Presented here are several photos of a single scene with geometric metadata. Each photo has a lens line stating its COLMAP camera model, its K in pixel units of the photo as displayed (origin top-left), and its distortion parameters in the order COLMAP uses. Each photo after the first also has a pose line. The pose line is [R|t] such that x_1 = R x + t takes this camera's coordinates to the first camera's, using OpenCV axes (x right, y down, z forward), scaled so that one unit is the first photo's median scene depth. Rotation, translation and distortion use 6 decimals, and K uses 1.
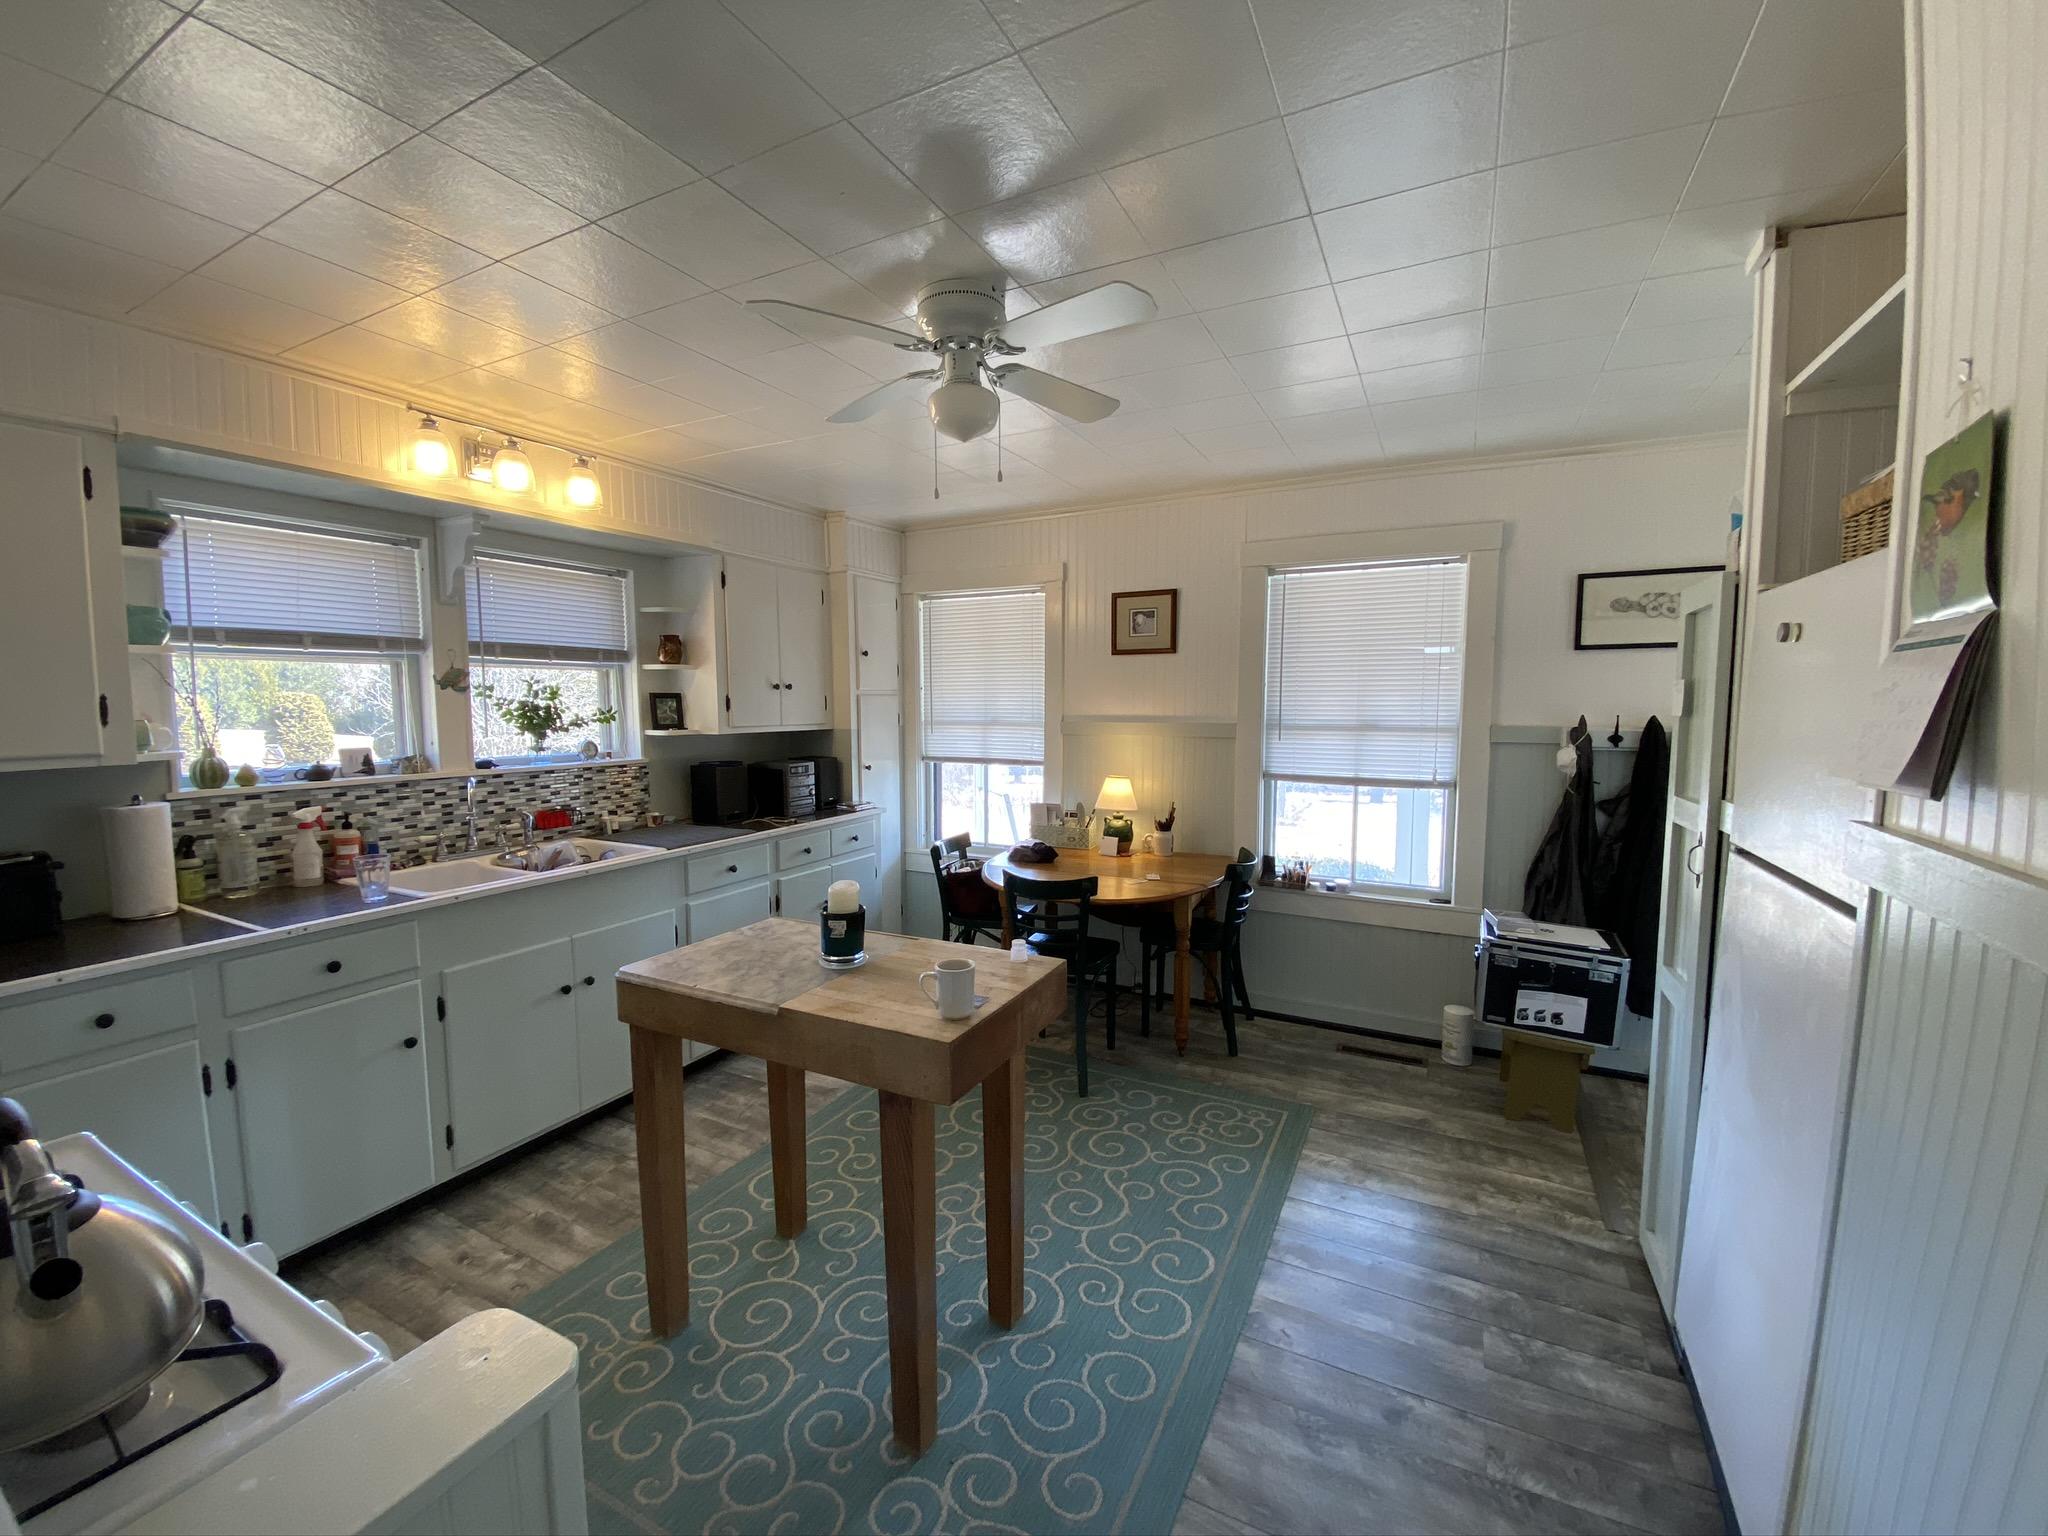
lens RADIAL K [[821.3, 0, 1021.4], [0, 821.3, 768.4], [0, 0, 1]] dist [-0.004111, -0.000633]
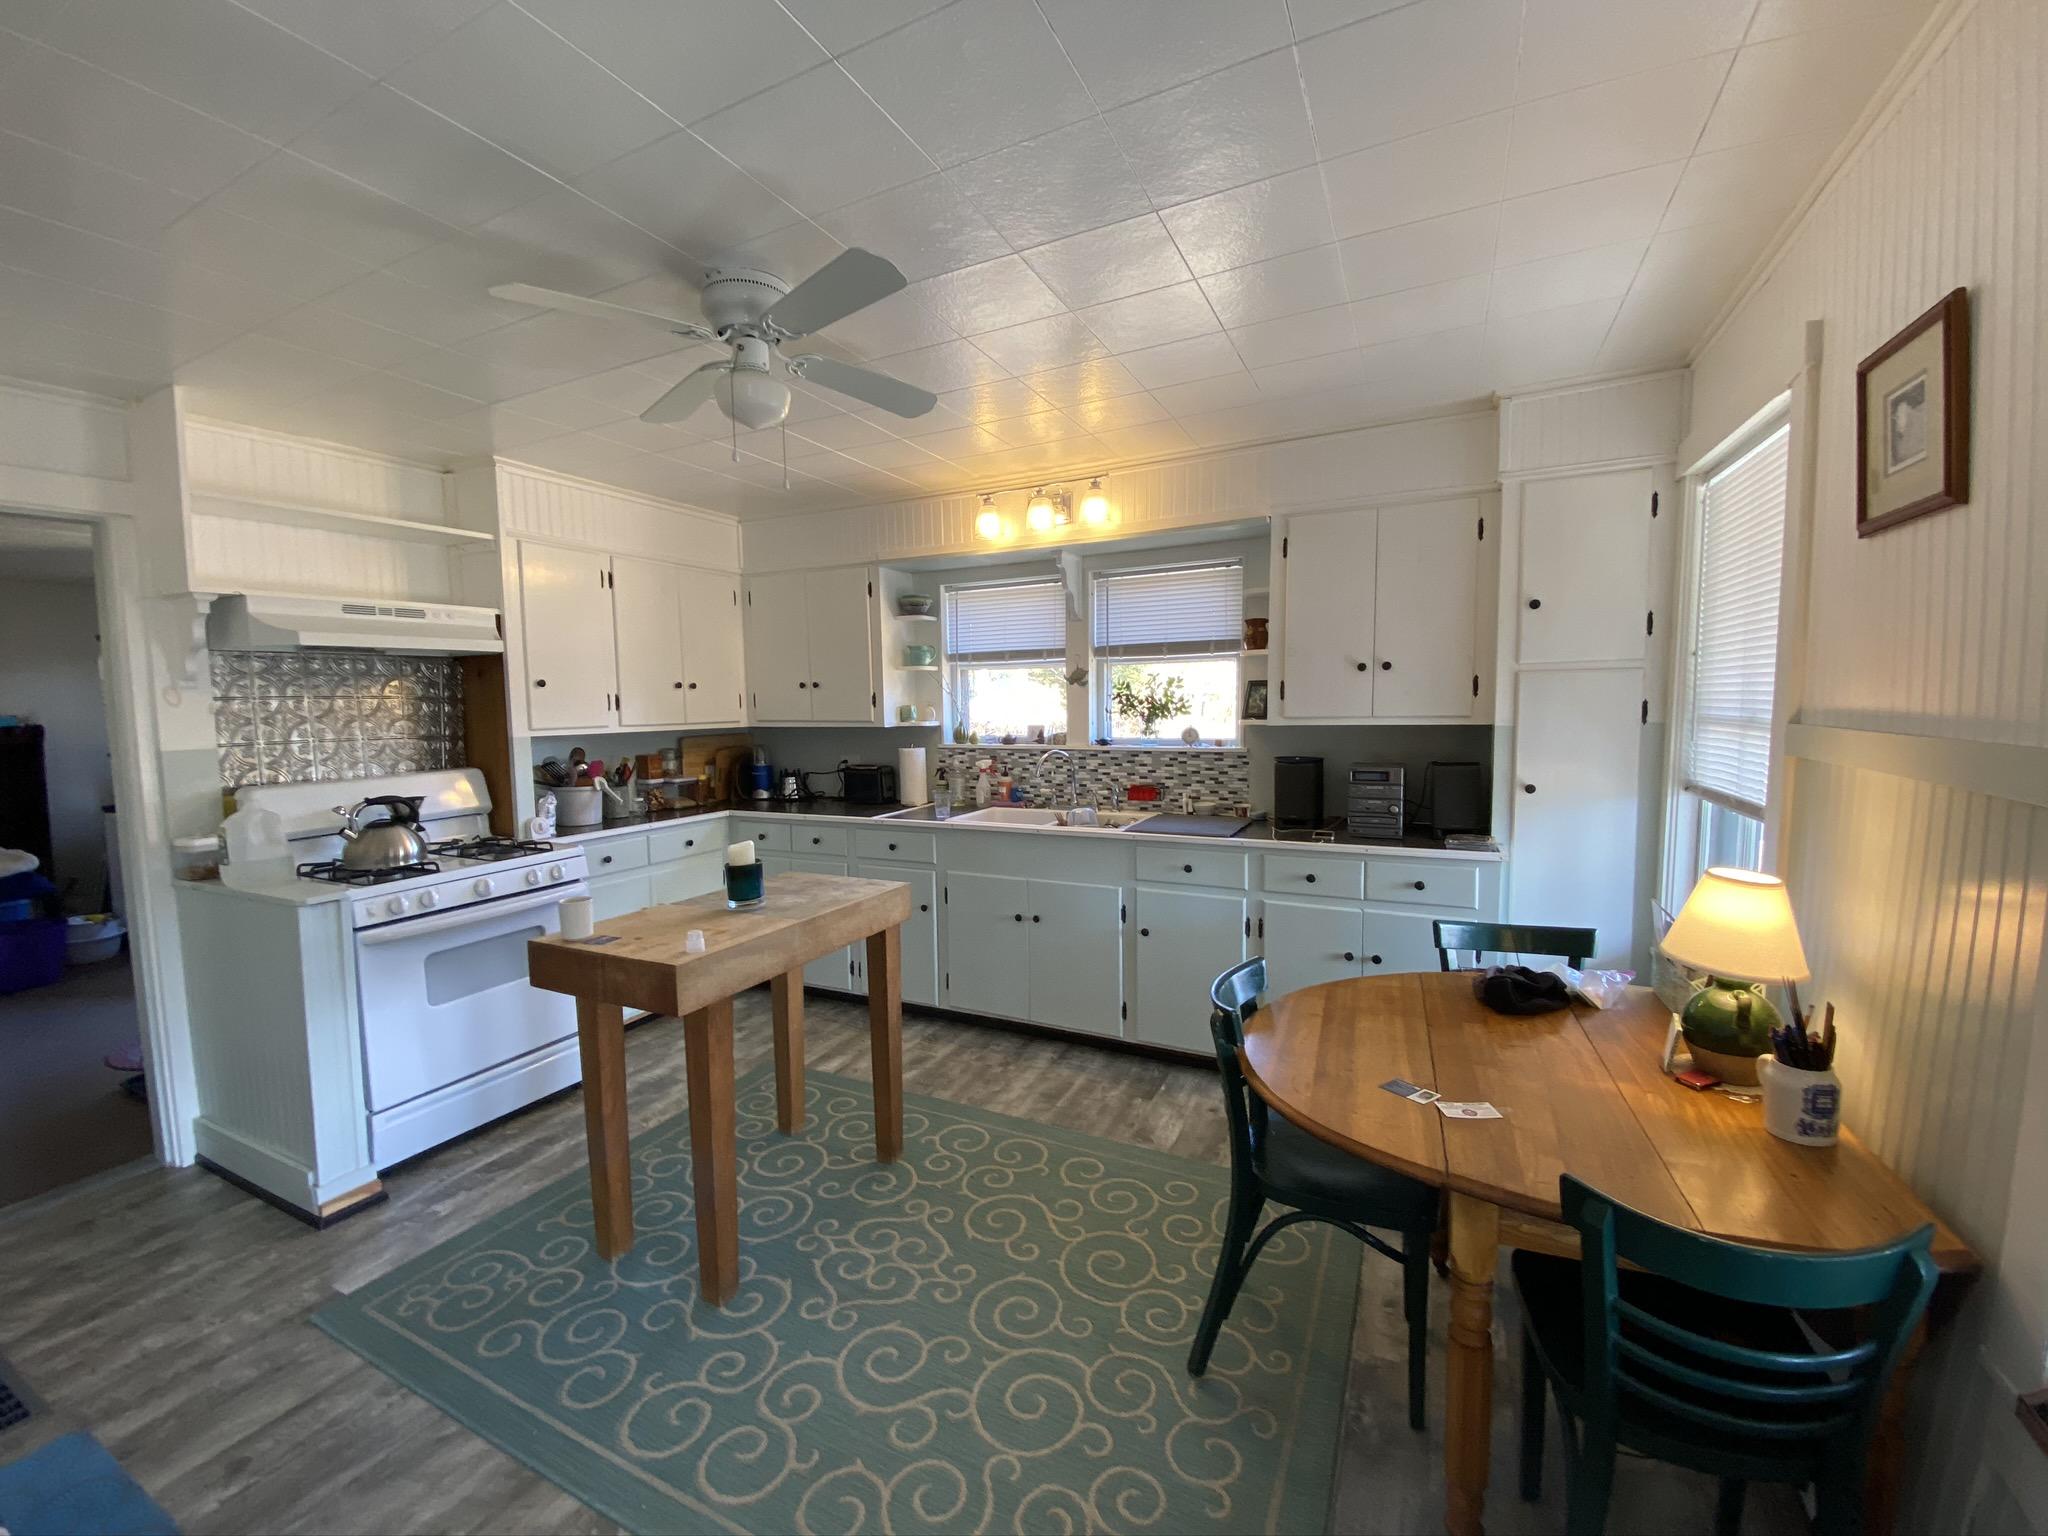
lens RADIAL K [[821.3, 0, 1019.7], [0, 821.3, 771.9], [0, 0, 1]] dist [-0.004111, -0.000633]
pose [[0.016690, 0.086892, -0.996078, 0.649519], [-0.068060, 0.994005, 0.085571, -0.062486], [0.997542, 0.066365, 0.022503, 0.894276]]
